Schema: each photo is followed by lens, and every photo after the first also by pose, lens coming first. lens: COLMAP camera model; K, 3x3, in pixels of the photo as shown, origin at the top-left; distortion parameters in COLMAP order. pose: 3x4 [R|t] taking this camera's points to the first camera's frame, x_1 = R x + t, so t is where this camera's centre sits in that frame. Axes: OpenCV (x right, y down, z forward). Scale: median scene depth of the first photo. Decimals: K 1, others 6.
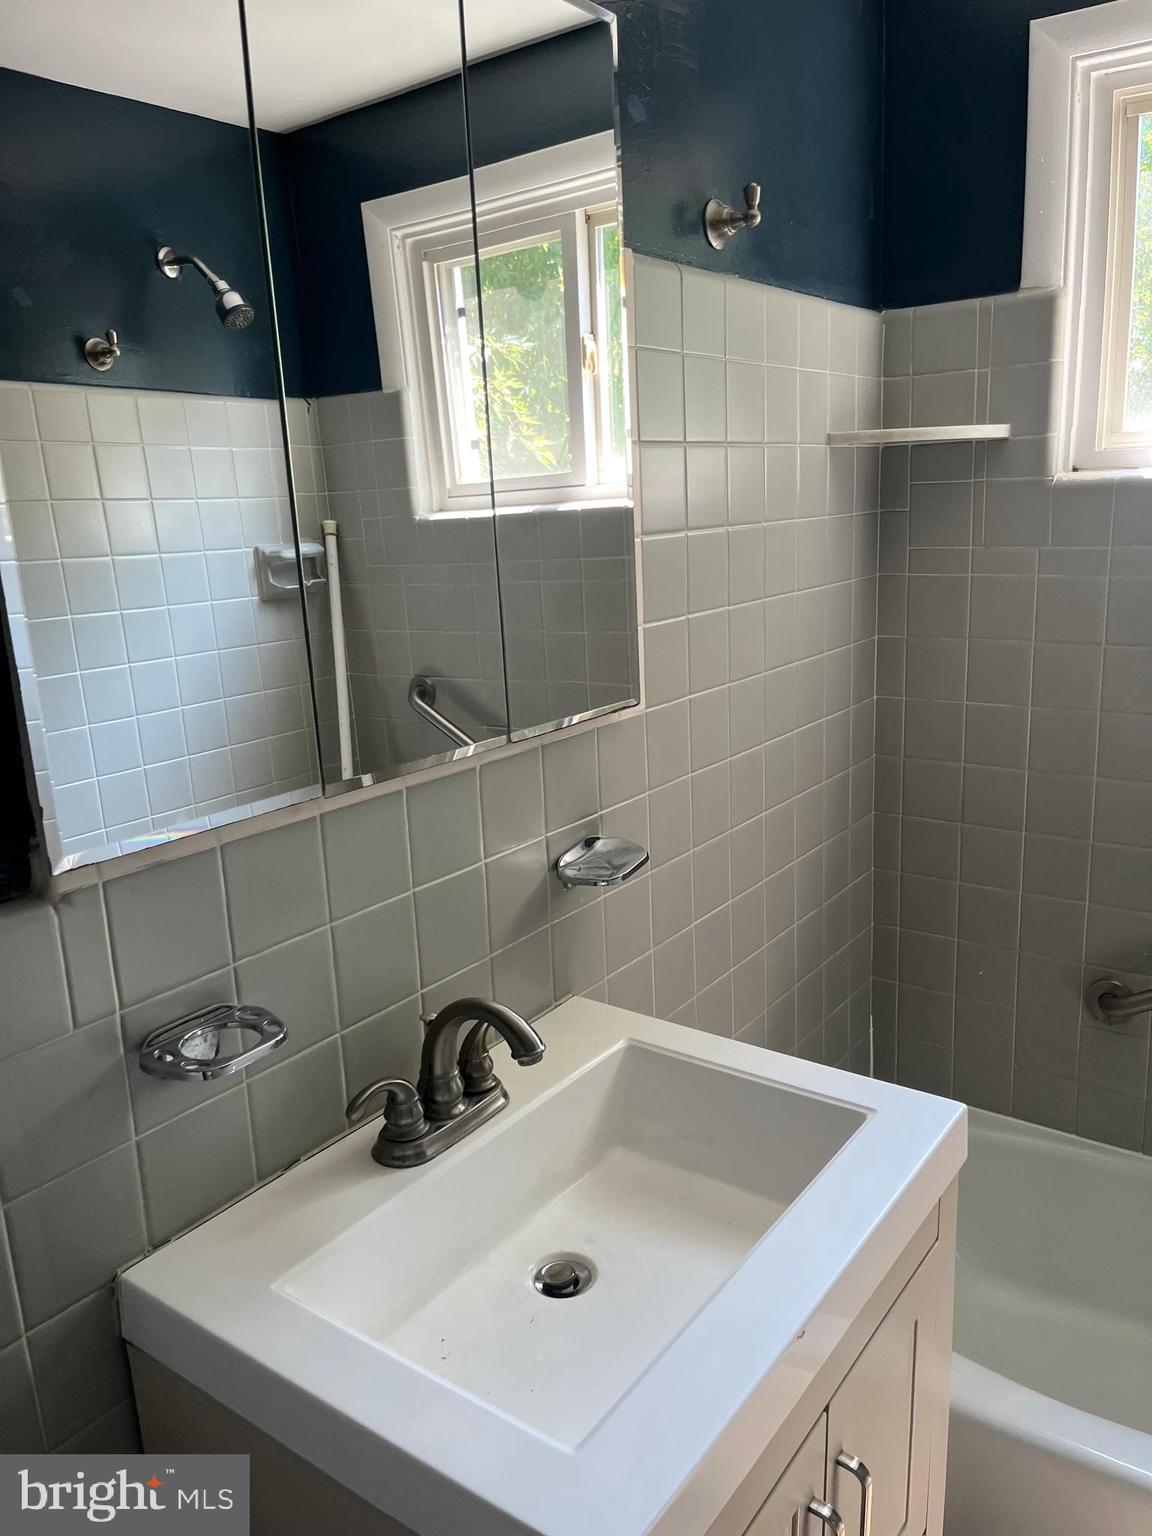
lens RADIAL K [[1162.4, 0, 578.6], [0, 1162.4, 763.5], [0, 0, 1]] dist [0.005126, -0.001534]
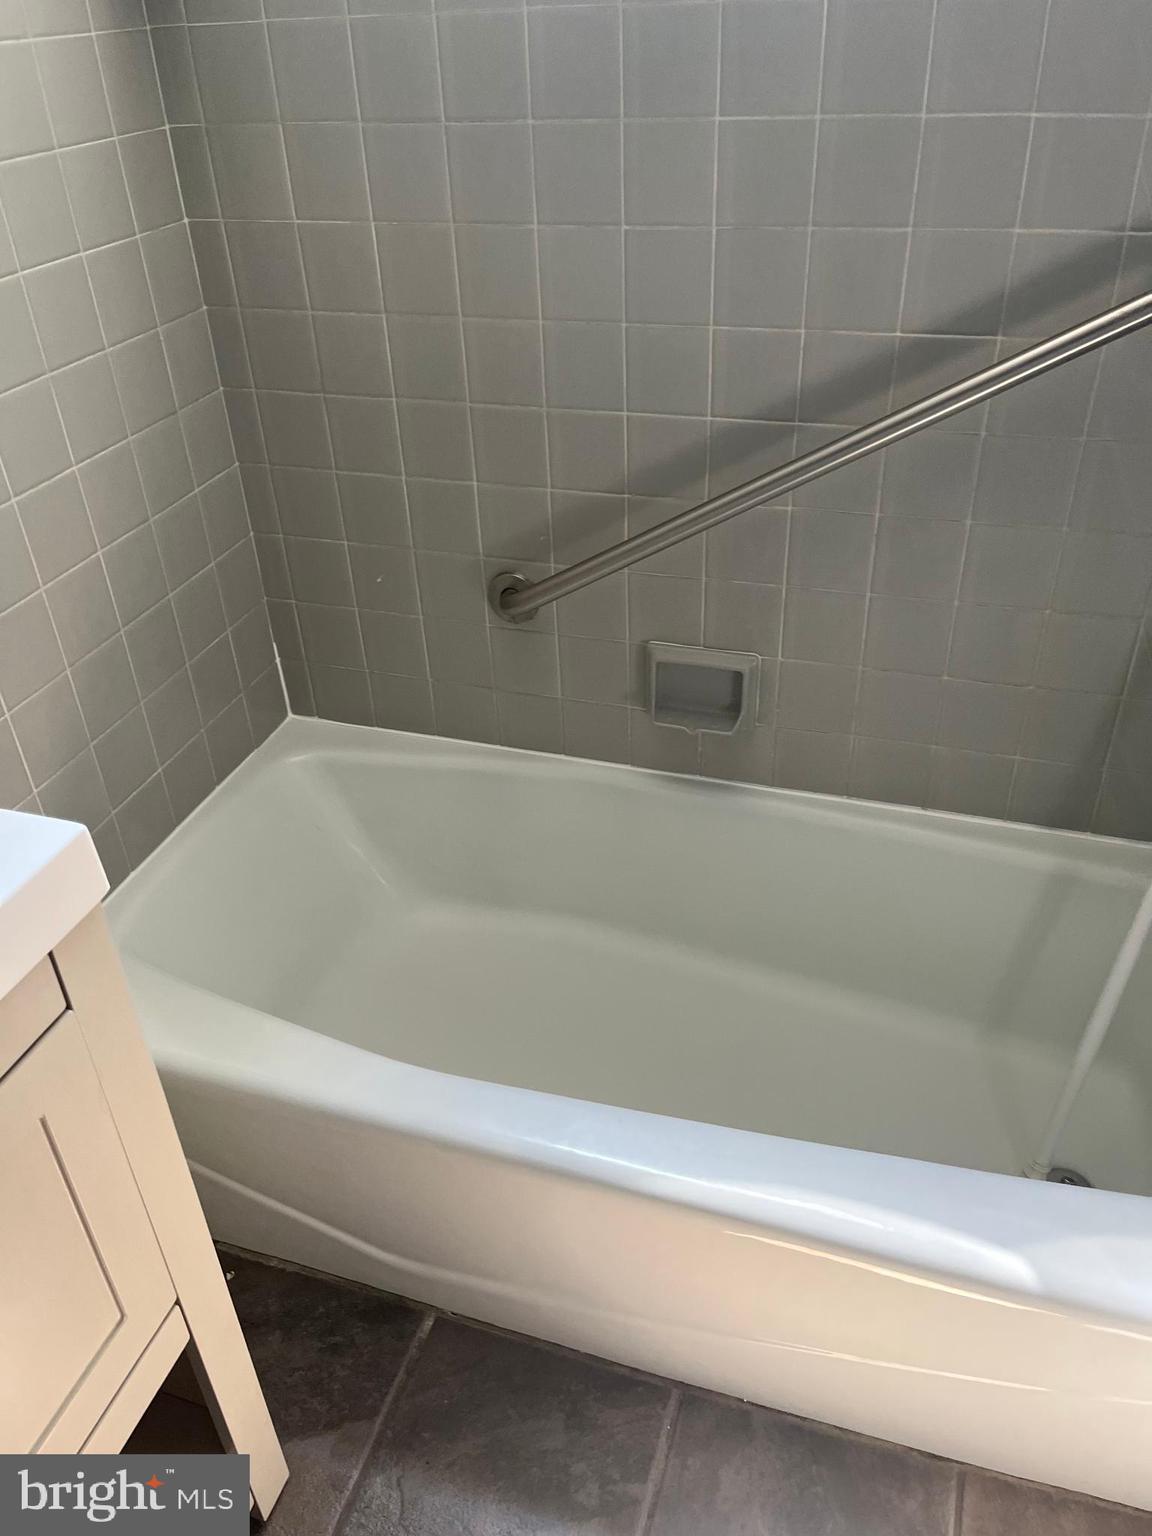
lens RADIAL K [[1162.4, 0, 571.5], [0, 1162.4, 769.4], [0, 0, 1]] dist [0.005126, -0.001534]
pose [[0.948894, -0.170531, 0.265555, 0.246877], [0.068917, 0.933101, 0.352950, 0.023745], [-0.307978, -0.316611, 0.897166, 0.177099]]
